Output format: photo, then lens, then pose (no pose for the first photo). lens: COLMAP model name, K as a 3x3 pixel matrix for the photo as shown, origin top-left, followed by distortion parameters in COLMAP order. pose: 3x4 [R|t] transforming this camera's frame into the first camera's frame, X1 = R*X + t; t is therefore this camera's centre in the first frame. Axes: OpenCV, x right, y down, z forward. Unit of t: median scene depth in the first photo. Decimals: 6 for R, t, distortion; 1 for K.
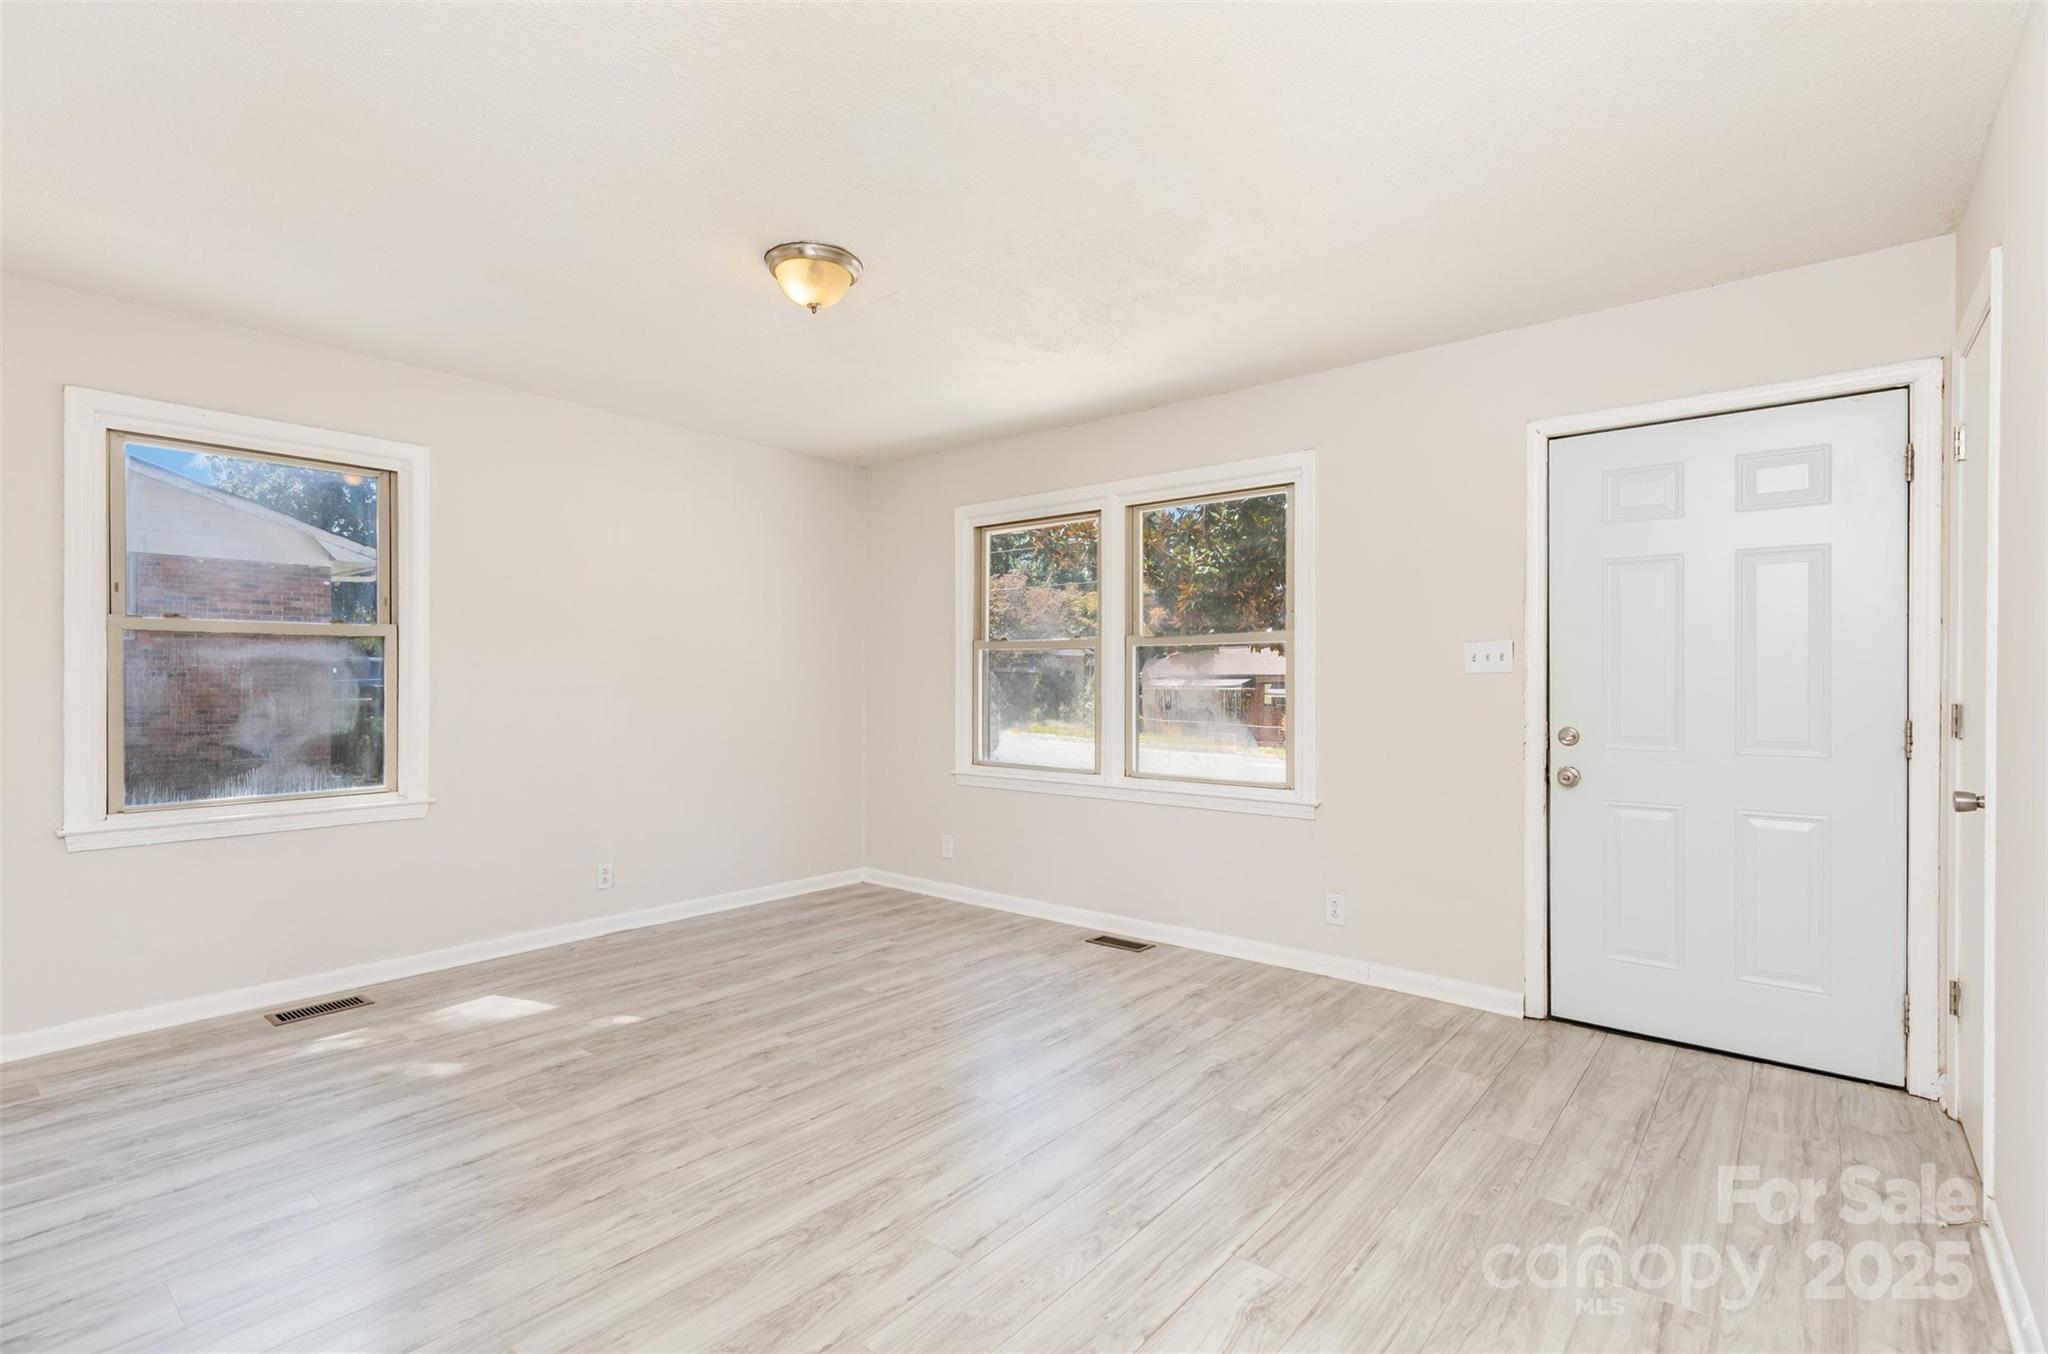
lens RADIAL K [[938.9, 0, 1022.3], [0, 938.9, 685.4], [0, 0, 1]] dist [0.007580, 0.000290]
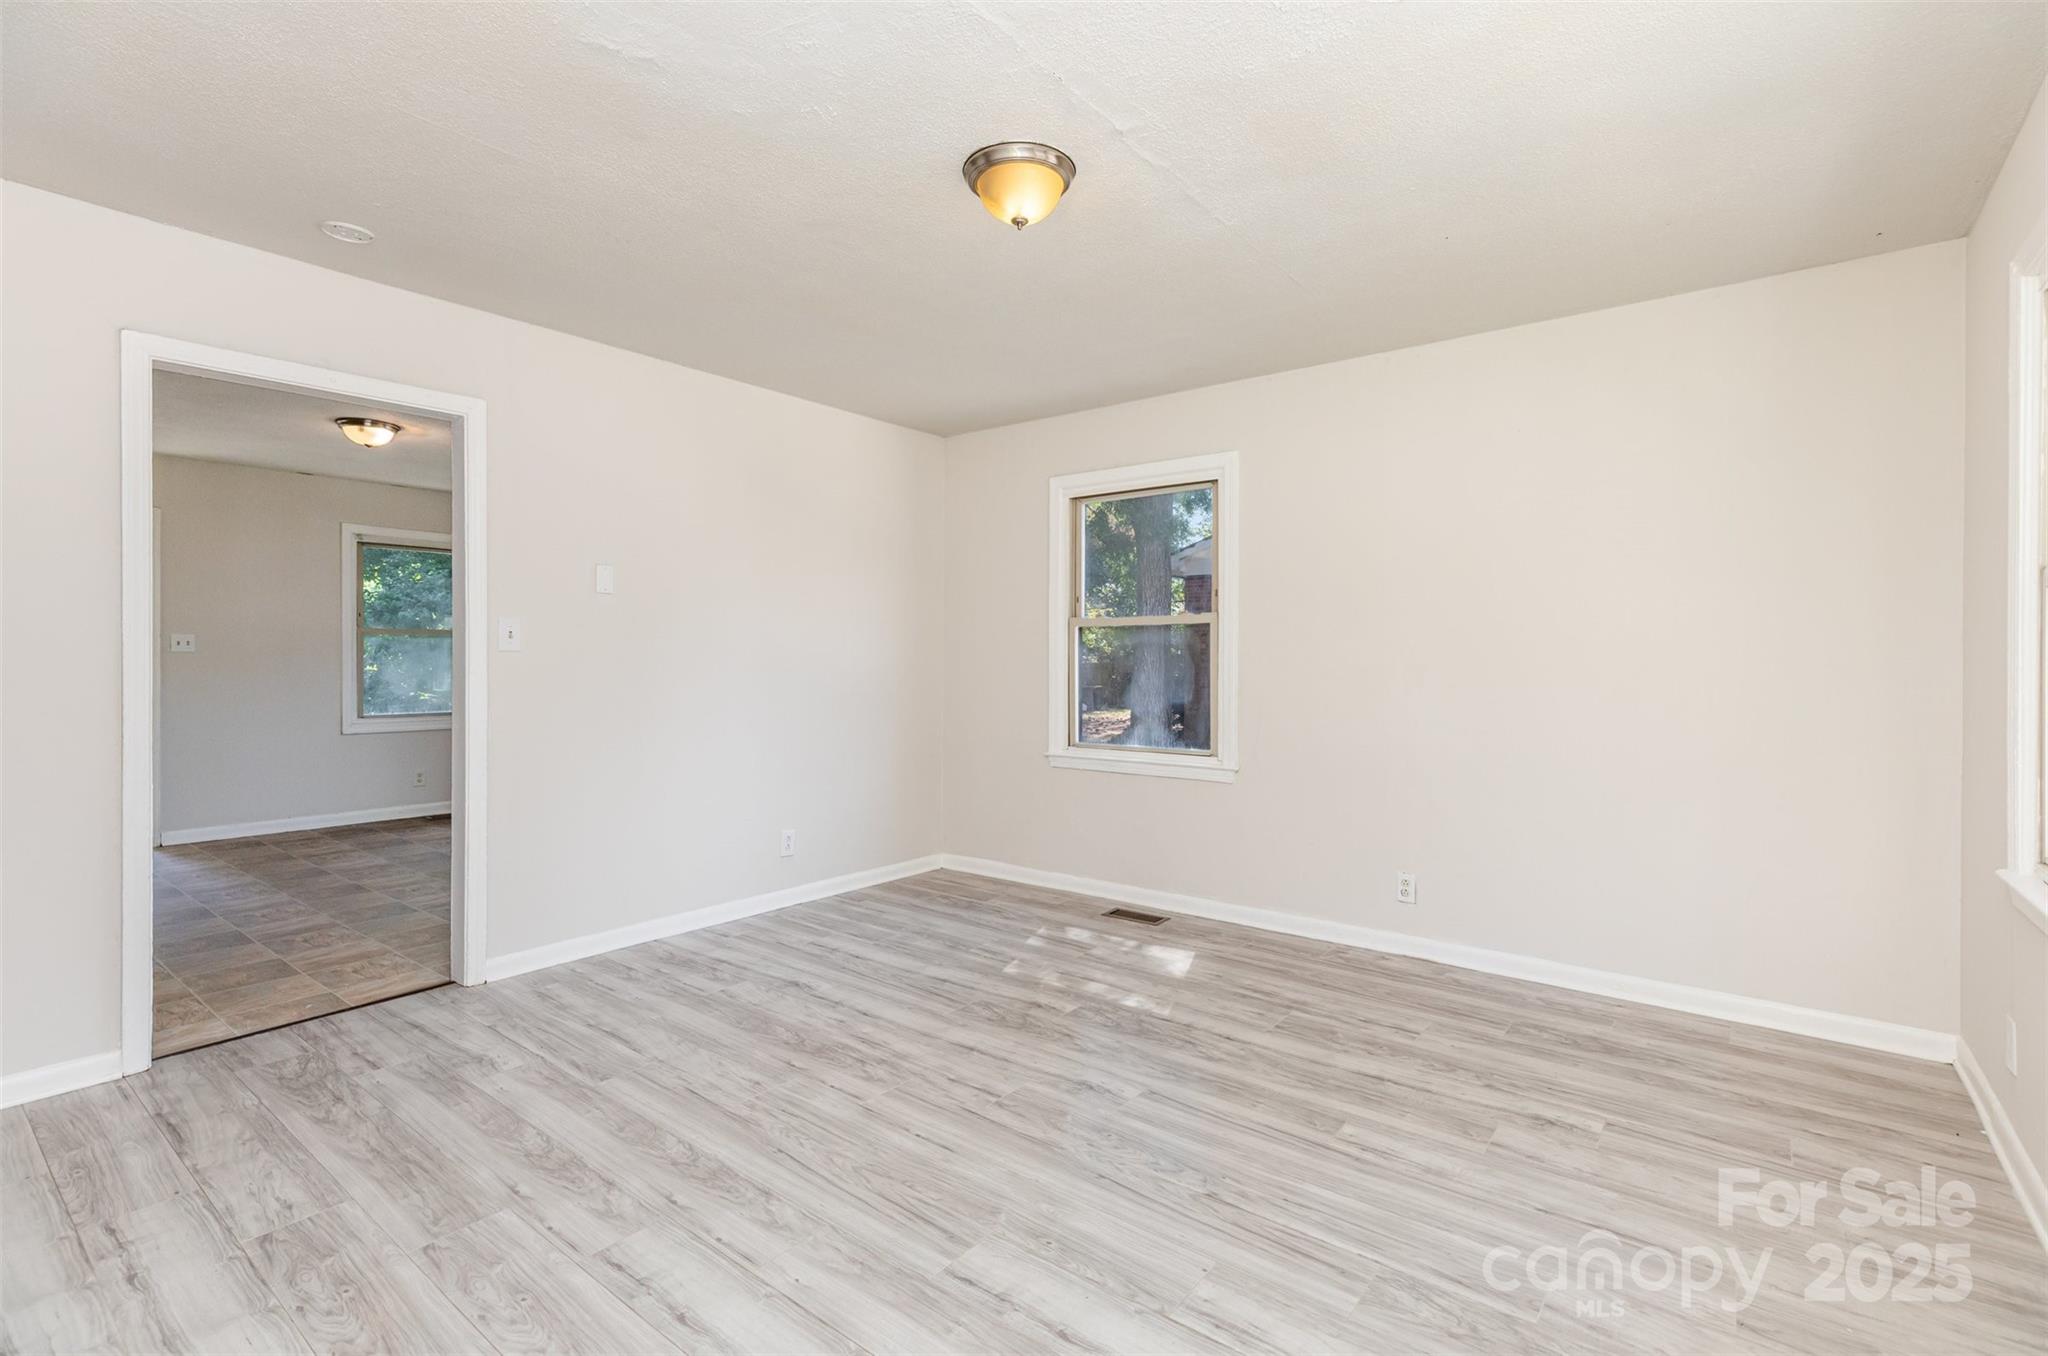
lens RADIAL K [[938.9, 0, 1036.9], [0, 938.9, 669.1], [0, 0, 1]] dist [0.007580, 0.000290]
pose [[0.034176, 0.008312, -0.999381, 0.522333], [-0.009579, 0.999922, 0.007989, -0.002096], [0.999370, 0.009300, 0.034253, 0.812109]]
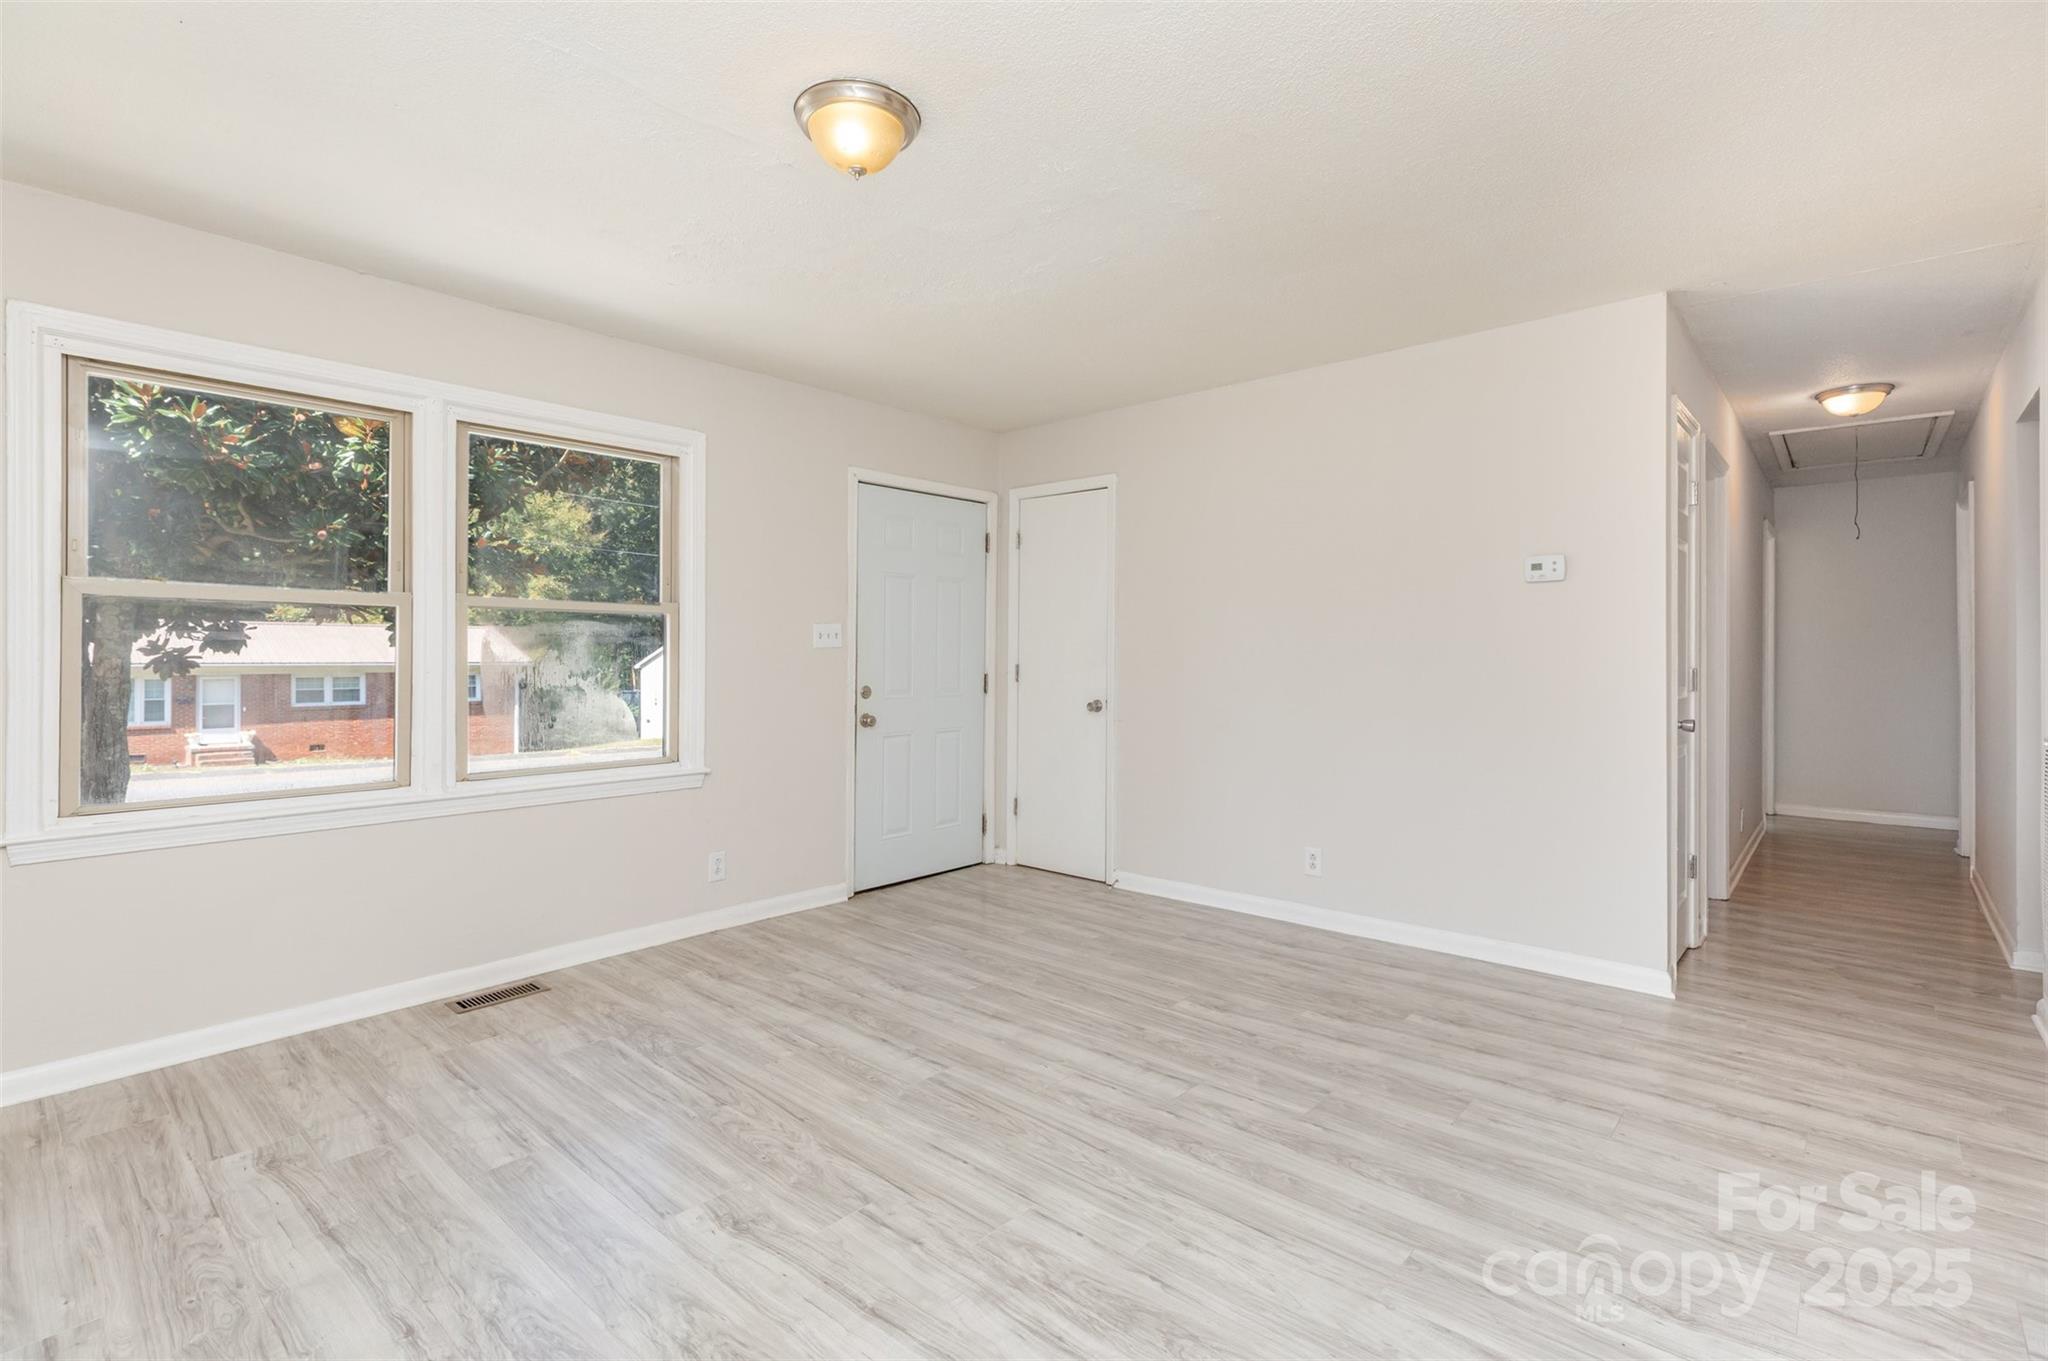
lens RADIAL K [[938.9, 0, 1018.1], [0, 938.9, 645.0], [0, 0, 1]] dist [0.007580, 0.000290]
pose [[0.043954, 0.008394, 0.998998, -0.815342], [0.004496, 0.999953, -0.008600, -0.003915], [-0.999023, 0.004870, 0.043914, 0.685152]]
